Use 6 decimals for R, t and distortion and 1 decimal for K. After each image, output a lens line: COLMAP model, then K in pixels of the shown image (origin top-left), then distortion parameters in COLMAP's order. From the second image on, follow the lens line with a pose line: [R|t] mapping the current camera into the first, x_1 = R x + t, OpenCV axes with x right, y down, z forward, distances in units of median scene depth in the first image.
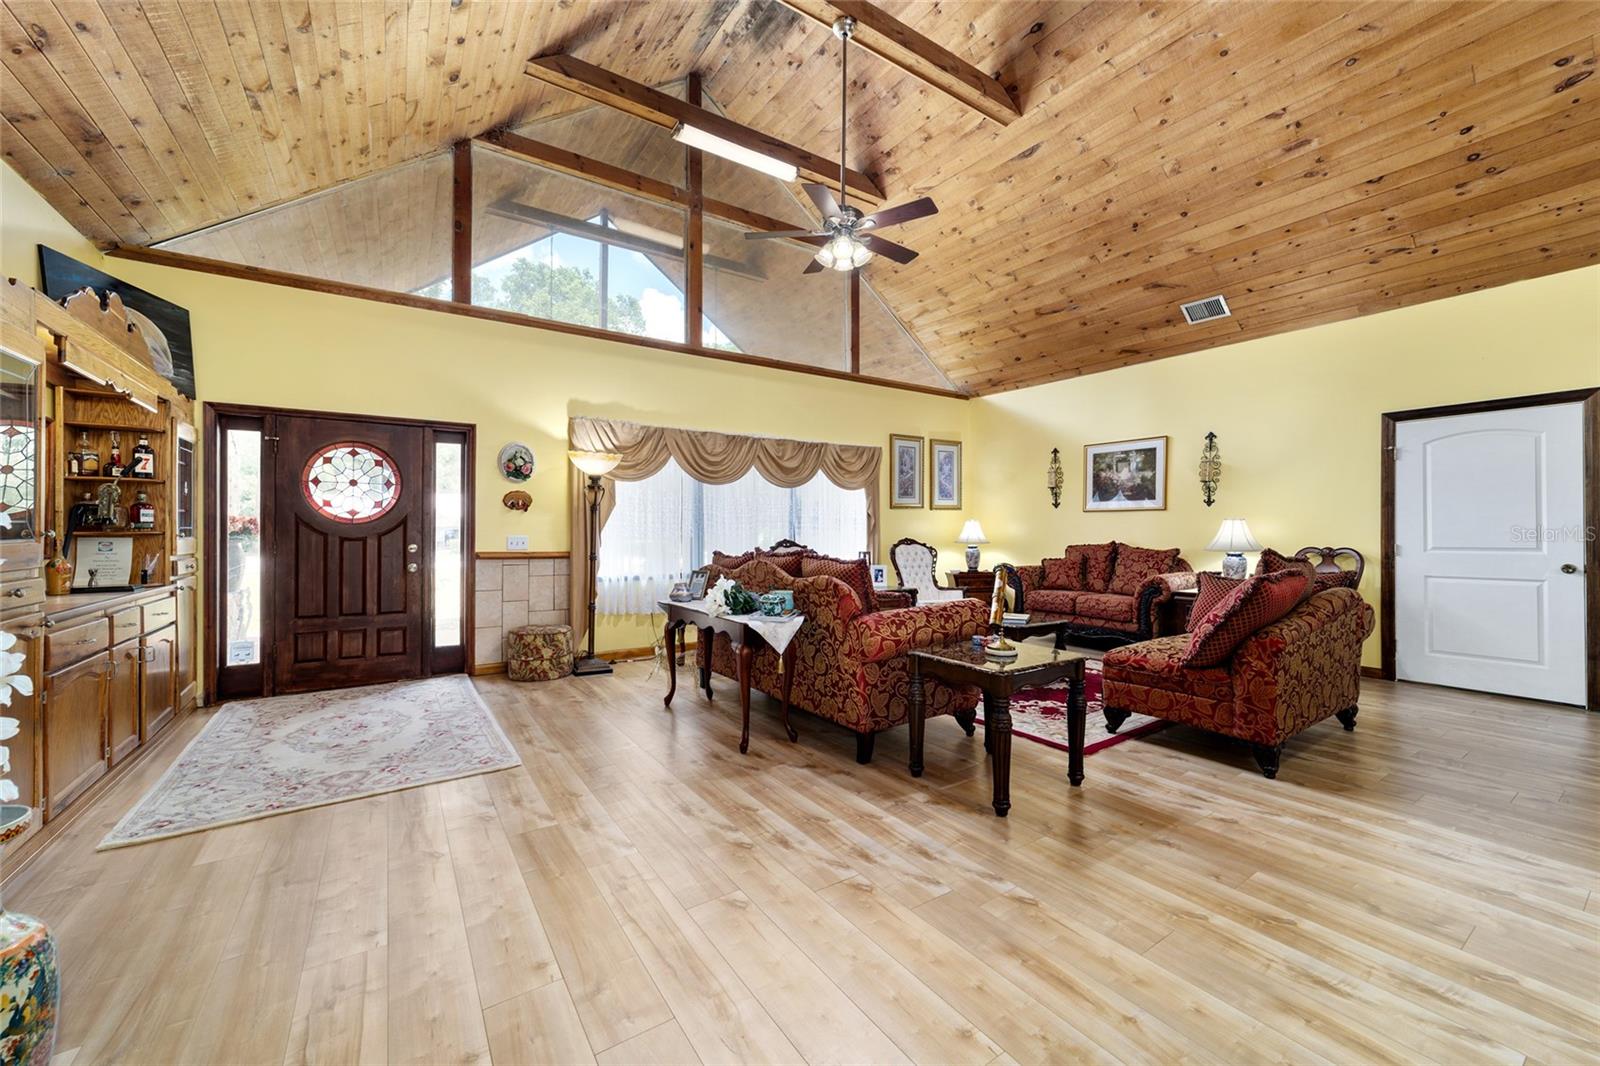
lens RADIAL K [[614.6, 0, 798.4], [0, 614.6, 529.9], [0, 0, 1]] dist [-0.023390, 0.010703]
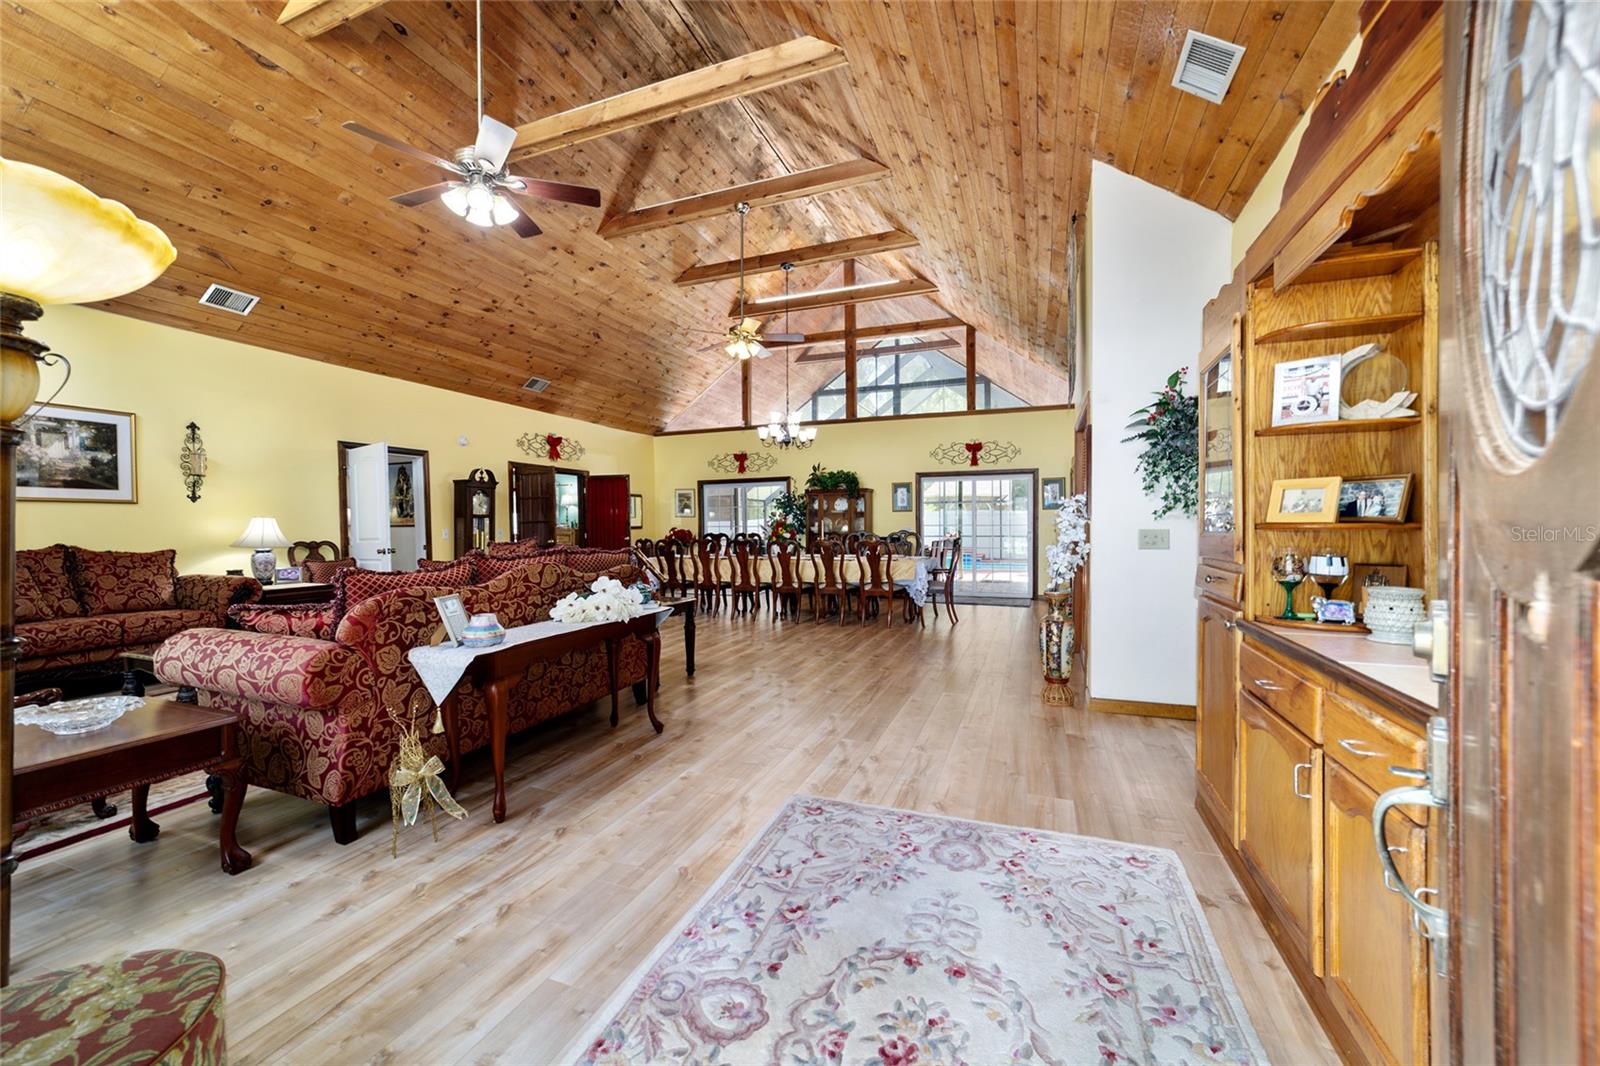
lens RADIAL K [[614.6, 0, 798.4], [0, 614.6, 529.9], [0, 0, 1]] dist [-0.023390, 0.010703]
pose [[-0.568888, -0.004172, 0.822404, -1.110968], [0.005356, 0.999947, 0.008777, 0.000212], [-0.822397, 0.009398, -0.568836, 1.409145]]
